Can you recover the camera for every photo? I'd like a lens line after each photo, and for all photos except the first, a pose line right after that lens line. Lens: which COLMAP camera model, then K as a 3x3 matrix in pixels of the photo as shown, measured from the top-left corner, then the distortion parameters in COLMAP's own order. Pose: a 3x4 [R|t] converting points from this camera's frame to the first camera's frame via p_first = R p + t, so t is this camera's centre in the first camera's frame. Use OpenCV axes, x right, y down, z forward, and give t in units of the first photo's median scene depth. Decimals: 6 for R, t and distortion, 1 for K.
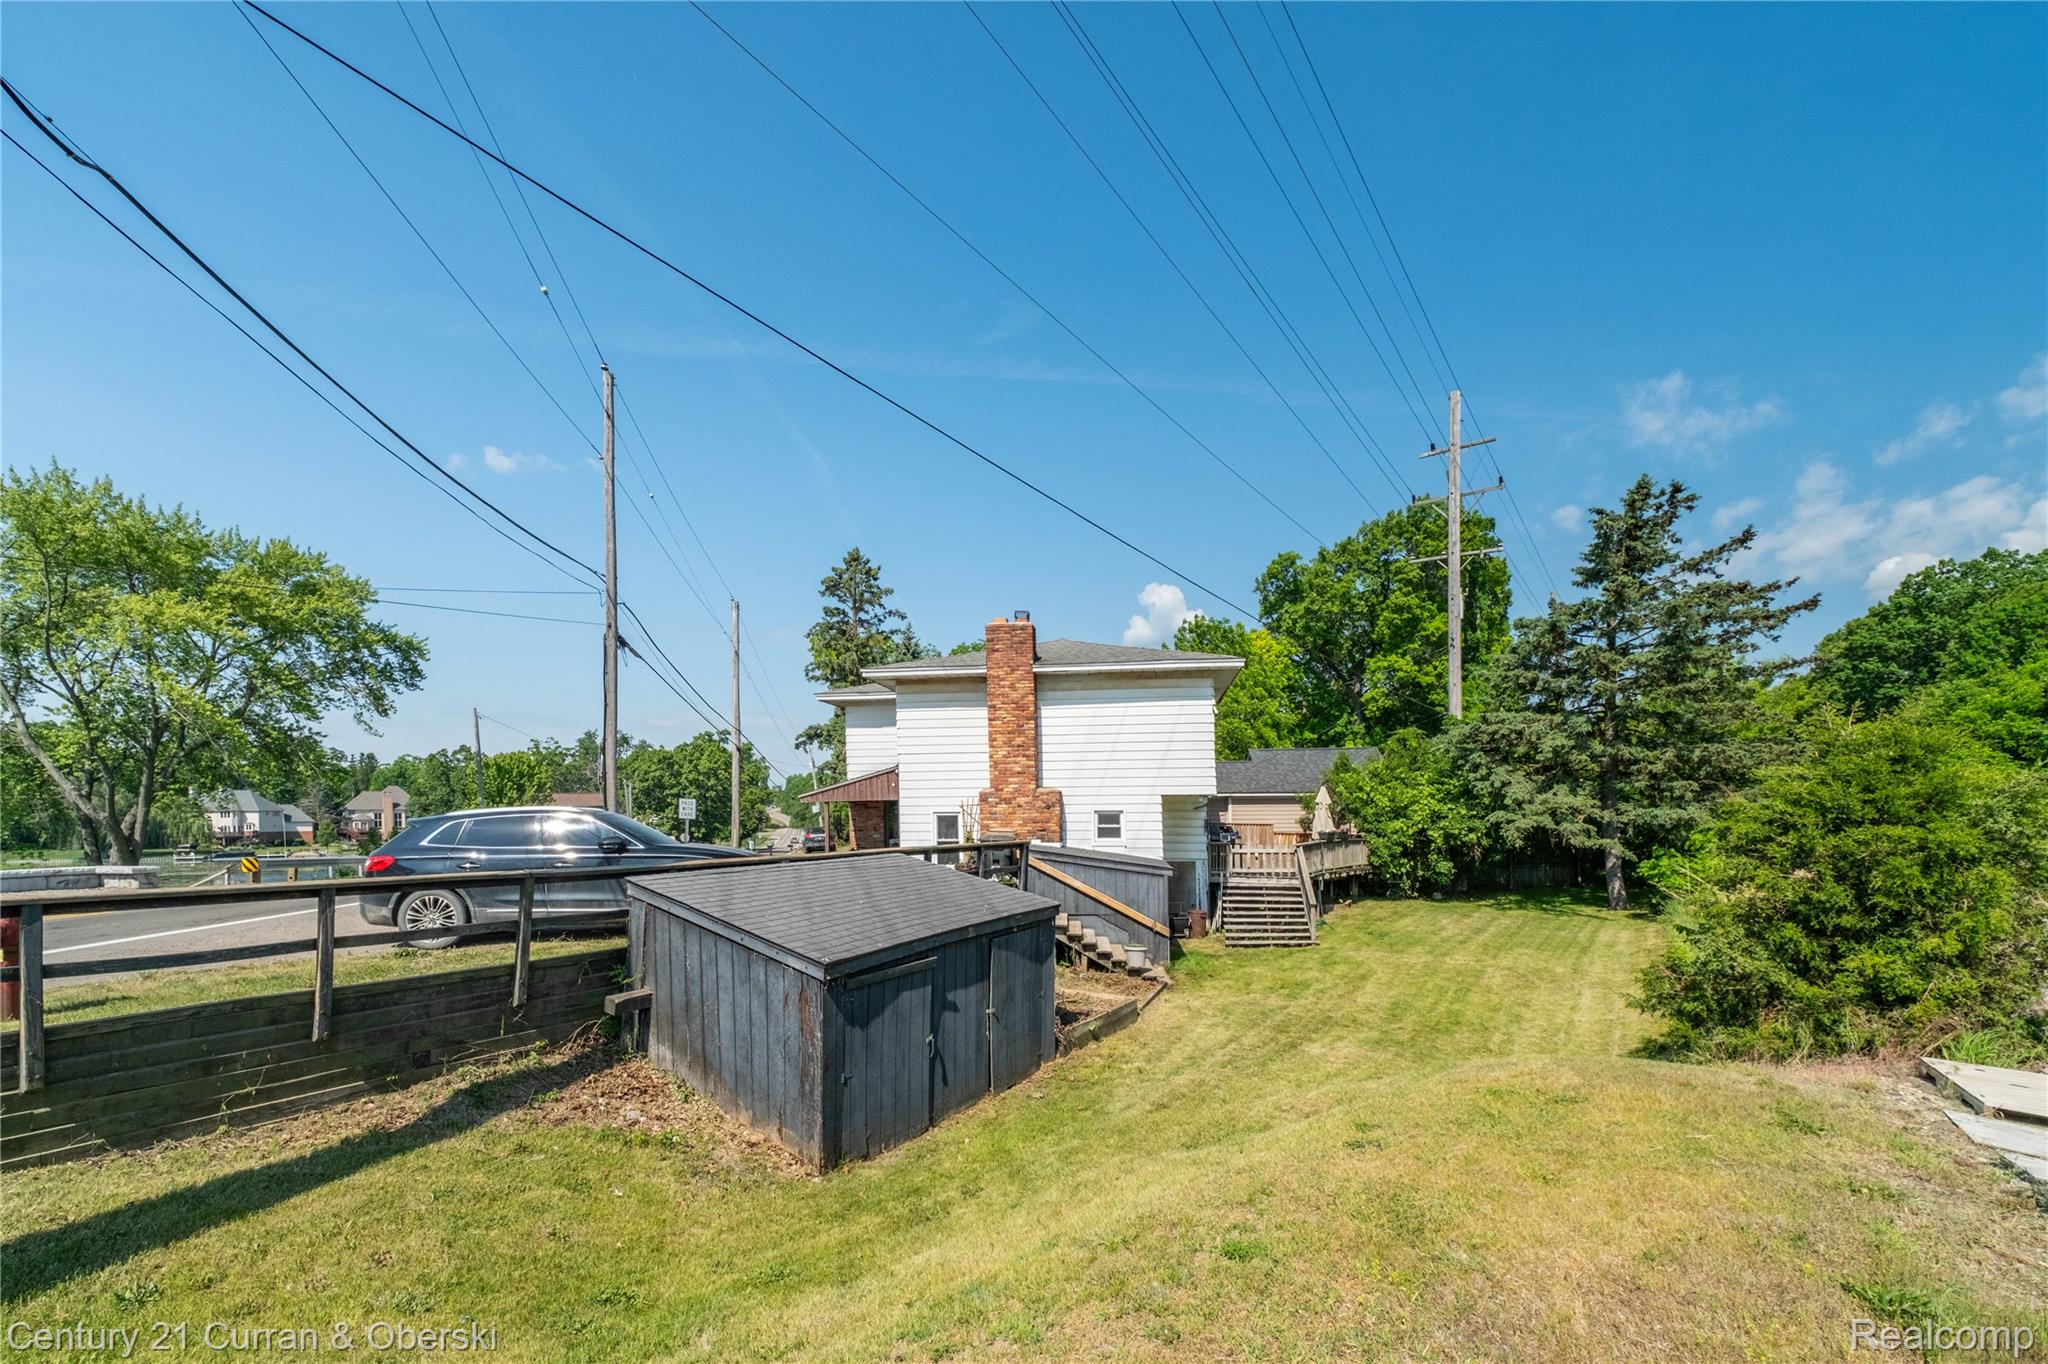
lens RADIAL K [[929.2, 0, 1010.6], [0, 929.2, 781.4], [0, 0, 1]] dist [-0.002481, 0.000032]
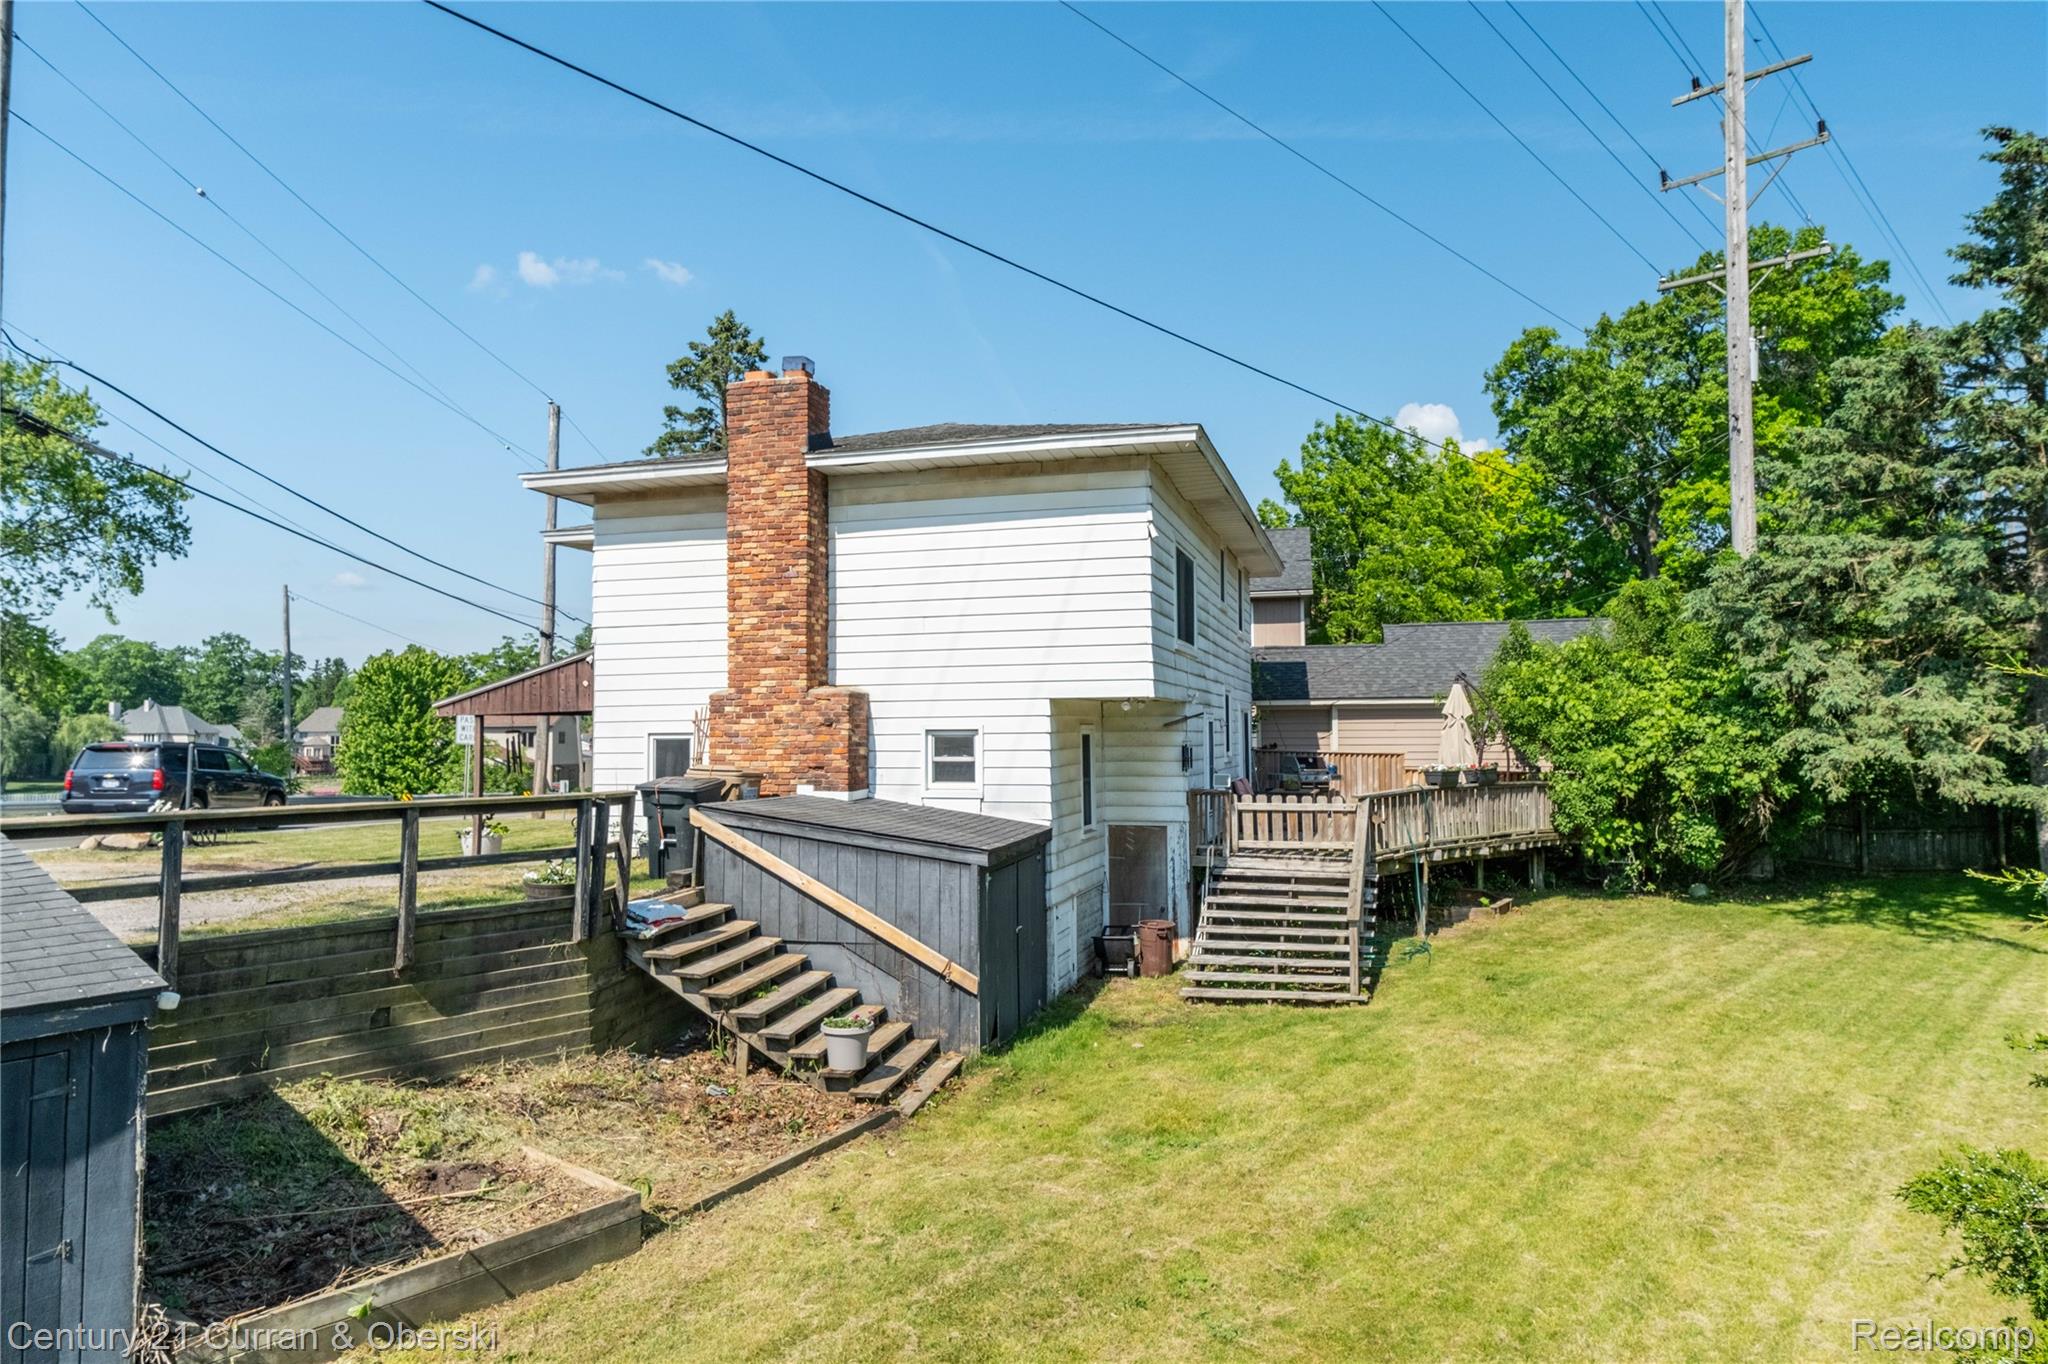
lens RADIAL K [[1269.3, 0, 1033.5], [0, 1269.3, 651.2], [0, 0, 1]] dist [0.003513, -0.002128]
pose [[0.990333, -0.010697, -0.138298, 0.208284], [0.006336, 0.999470, -0.031941, 0.008841], [0.138566, 0.030756, 0.989875, 0.253628]]
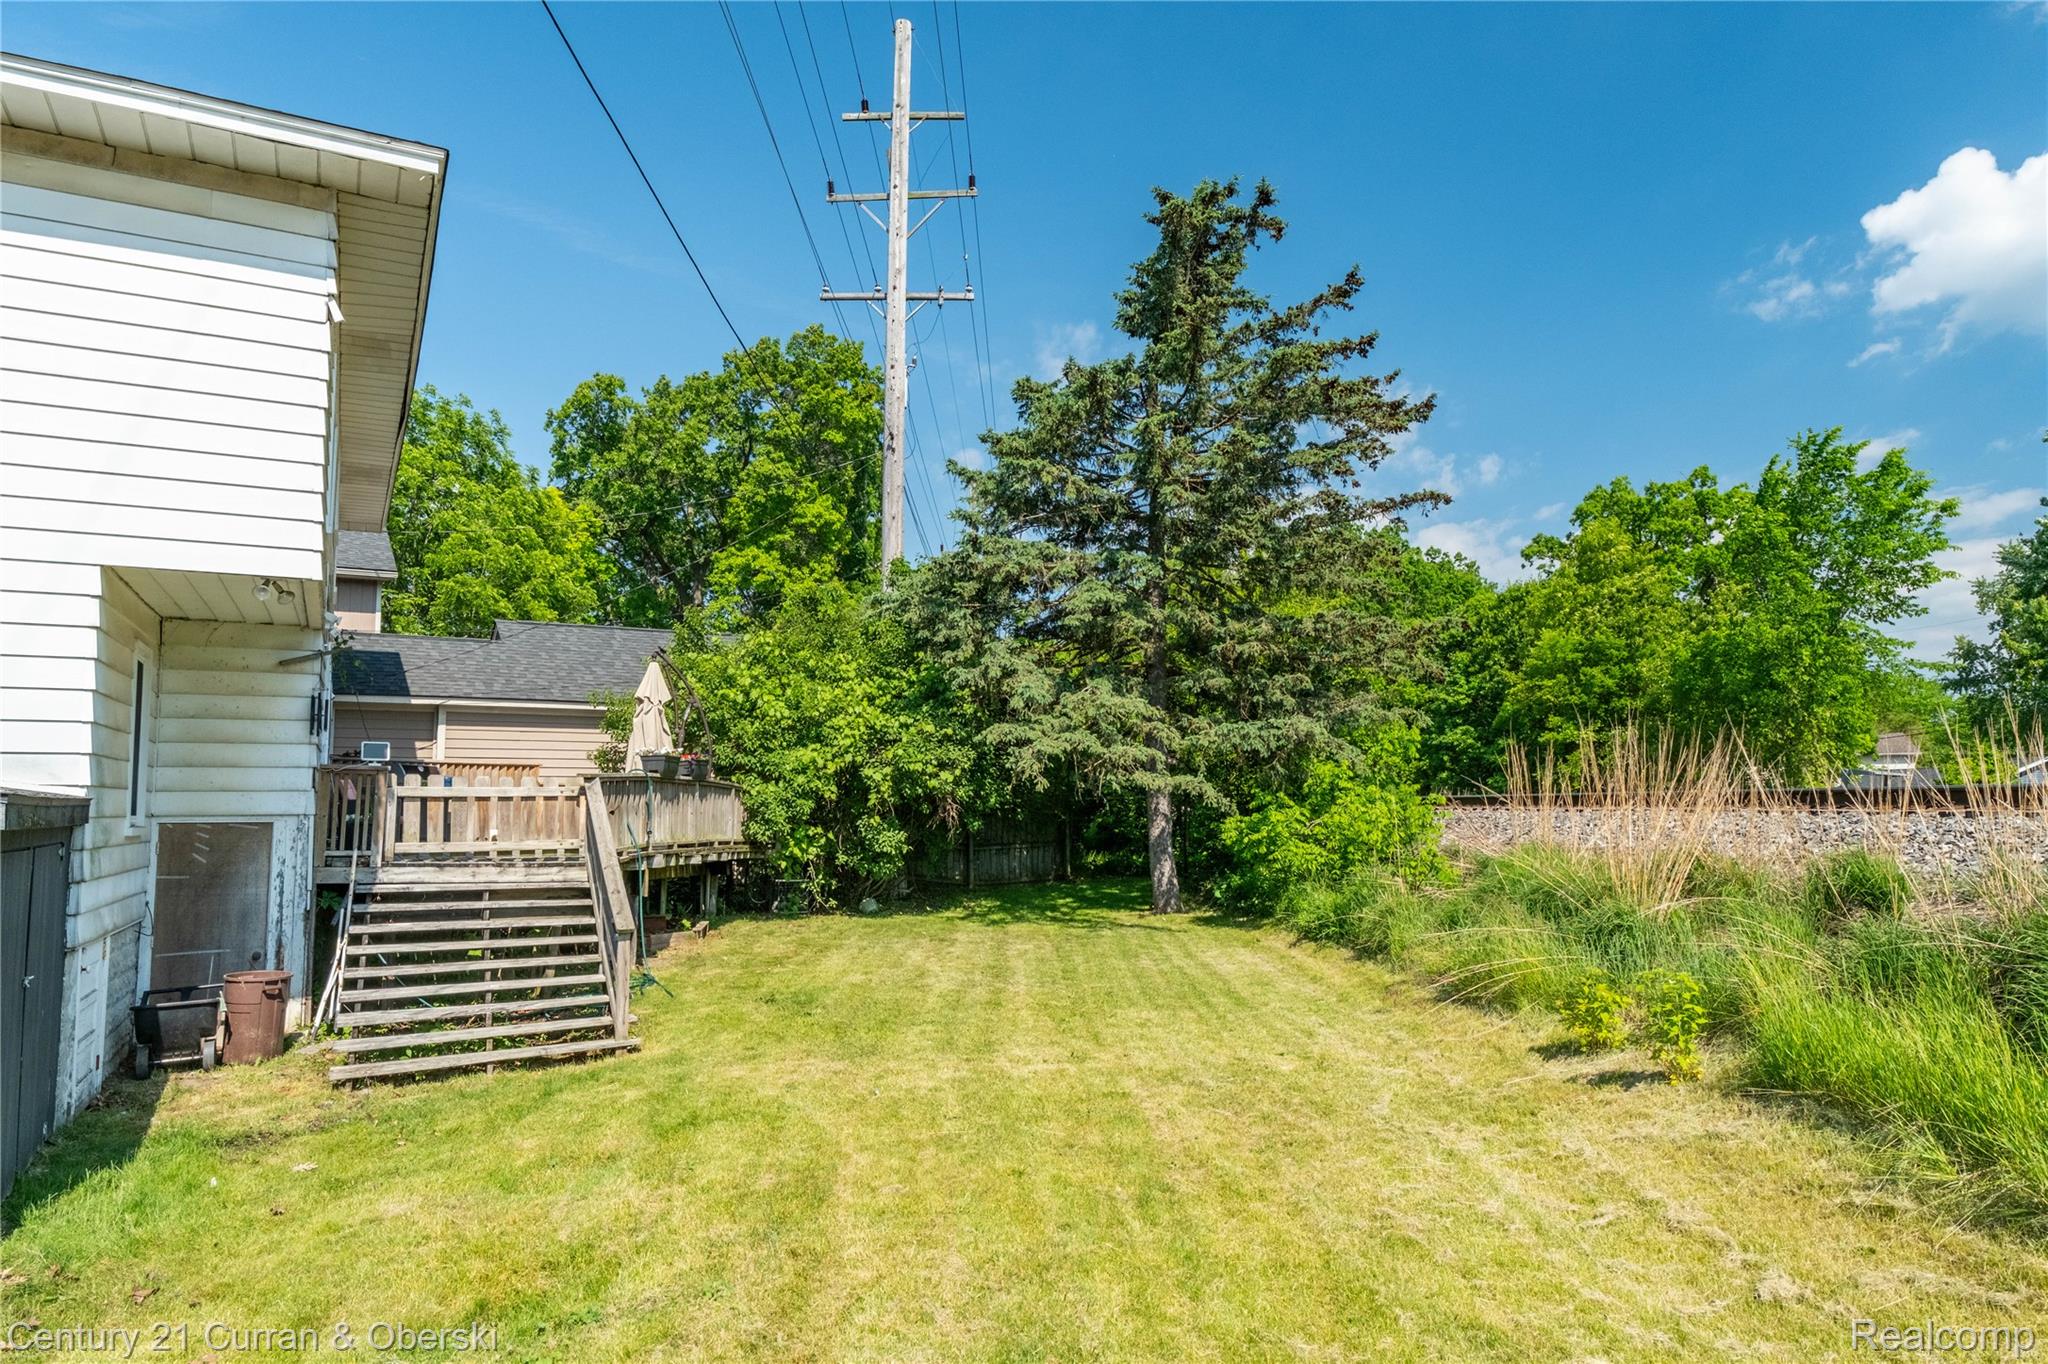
lens RADIAL K [[1267.4, 0, 1025.8], [0, 1267.4, 680.6], [0, 0, 1]] dist [0.000981, -0.002177]
pose [[0.811507, 0.058465, 0.581411, 0.139906], [-0.015122, 0.996750, -0.079124, 0.062584], [-0.584148, 0.055417, 0.809753, 0.439791]]
